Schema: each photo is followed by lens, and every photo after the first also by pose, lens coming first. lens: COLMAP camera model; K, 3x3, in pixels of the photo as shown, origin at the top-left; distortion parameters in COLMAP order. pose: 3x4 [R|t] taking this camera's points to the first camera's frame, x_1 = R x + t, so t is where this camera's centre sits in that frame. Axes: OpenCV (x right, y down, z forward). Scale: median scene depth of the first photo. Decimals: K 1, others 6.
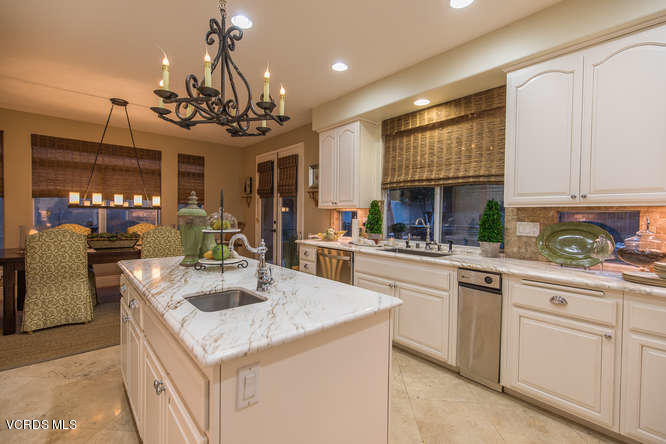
lens RADIAL K [[308.4, 0, 333.0], [0, 308.4, 222.0], [0, 0, 1]] dist [-0.000322, -0.000191]
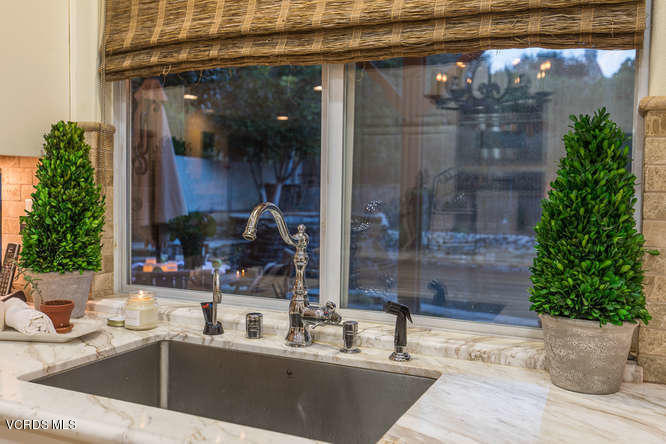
lens RADIAL K [[653.9, 0, 330.2], [0, 653.9, 231.6], [0, 0, 1]] dist [-0.011712, -0.007959]
pose [[0.921928, -0.021340, 0.386774, 0.127768], [0.005555, 0.999107, 0.041884, -0.009311], [-0.387322, -0.036466, 0.921223, 0.486641]]
